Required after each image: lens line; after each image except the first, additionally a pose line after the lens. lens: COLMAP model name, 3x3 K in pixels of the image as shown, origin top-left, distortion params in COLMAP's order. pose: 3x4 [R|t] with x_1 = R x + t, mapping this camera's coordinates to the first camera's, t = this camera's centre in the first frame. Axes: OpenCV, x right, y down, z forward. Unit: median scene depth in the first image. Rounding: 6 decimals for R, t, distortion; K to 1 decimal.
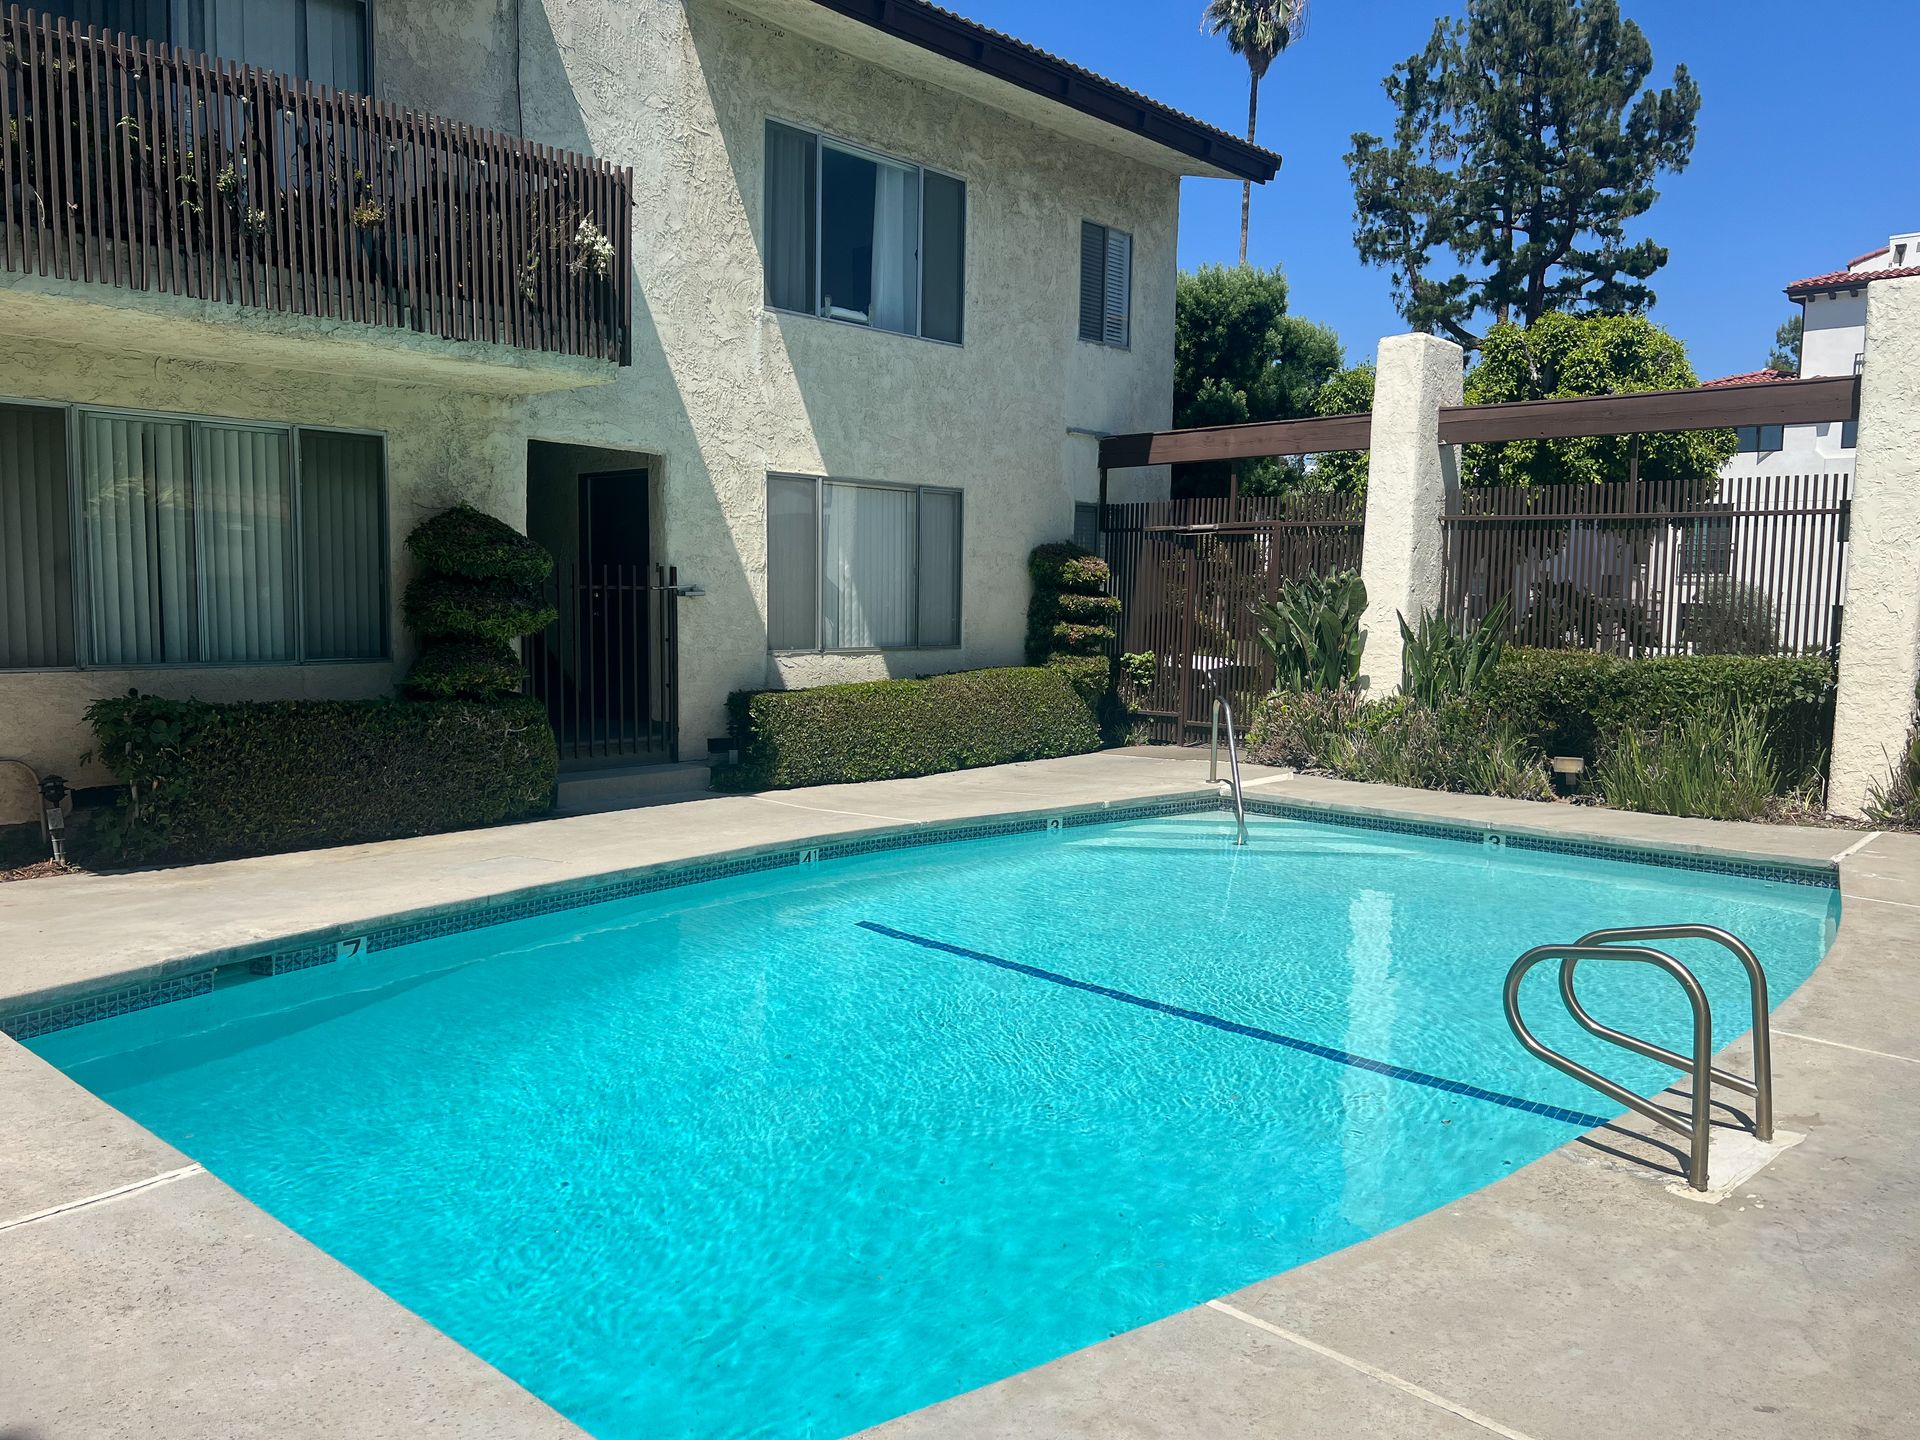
lens RADIAL K [[1430.3, 0, 955.7], [0, 1430.3, 724.2], [0, 0, 1]] dist [-0.001359, -0.015094]
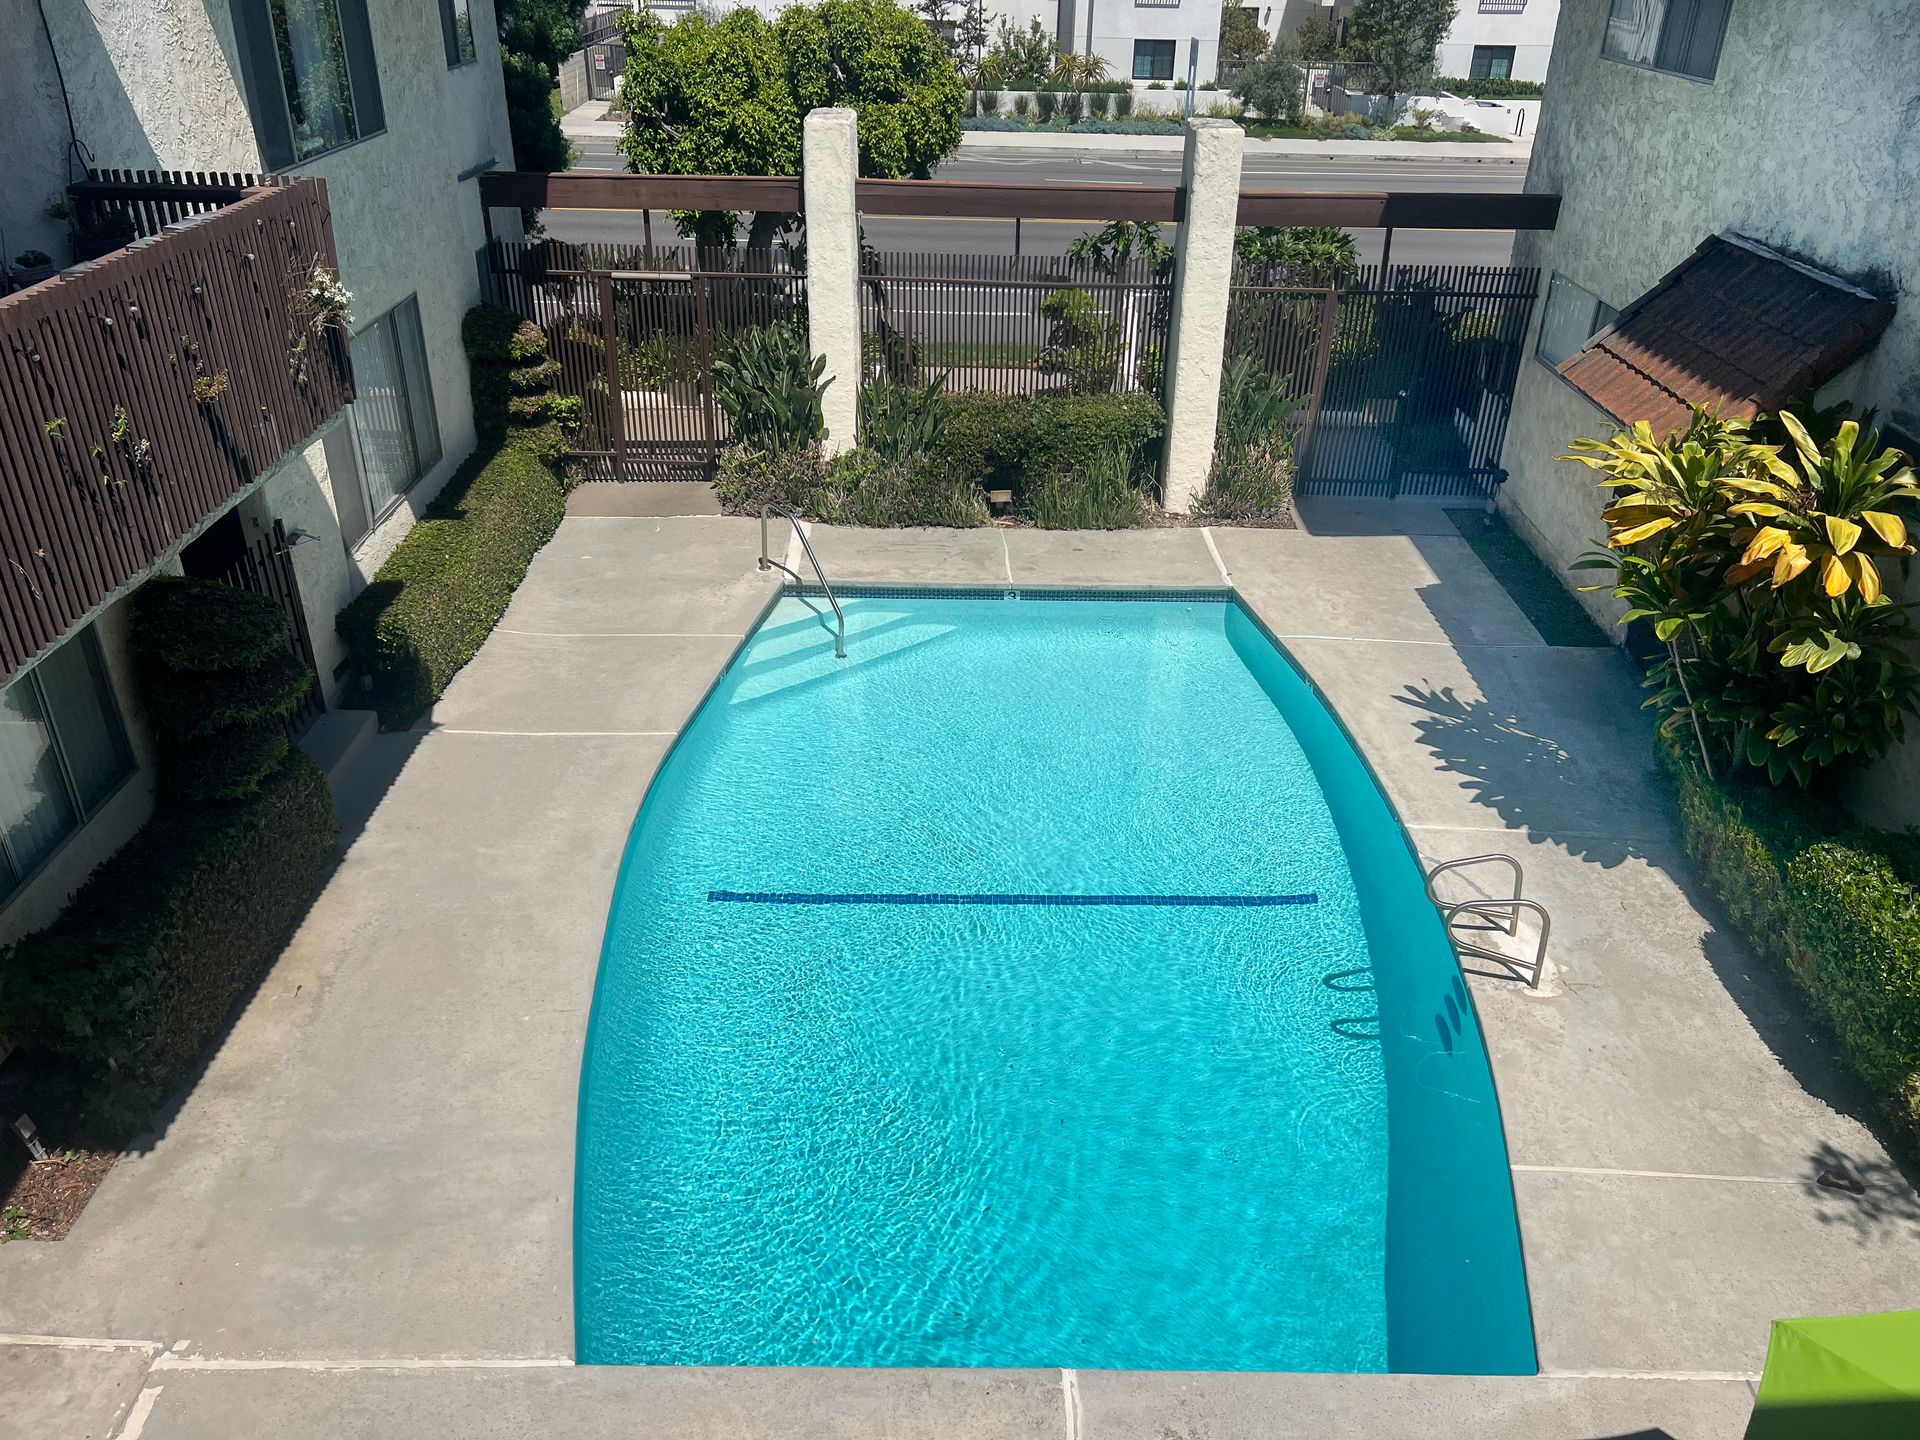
lens RADIAL K [[1430.3, 0, 962.6], [0, 1430.3, 719.7], [0, 0, 1]] dist [-0.001359, -0.015094]
pose [[0.745430, -0.321989, 0.583658, -0.398236], [0.050794, 0.900488, 0.431904, -0.325508], [-0.664646, -0.292308, 0.687606, 0.044350]]
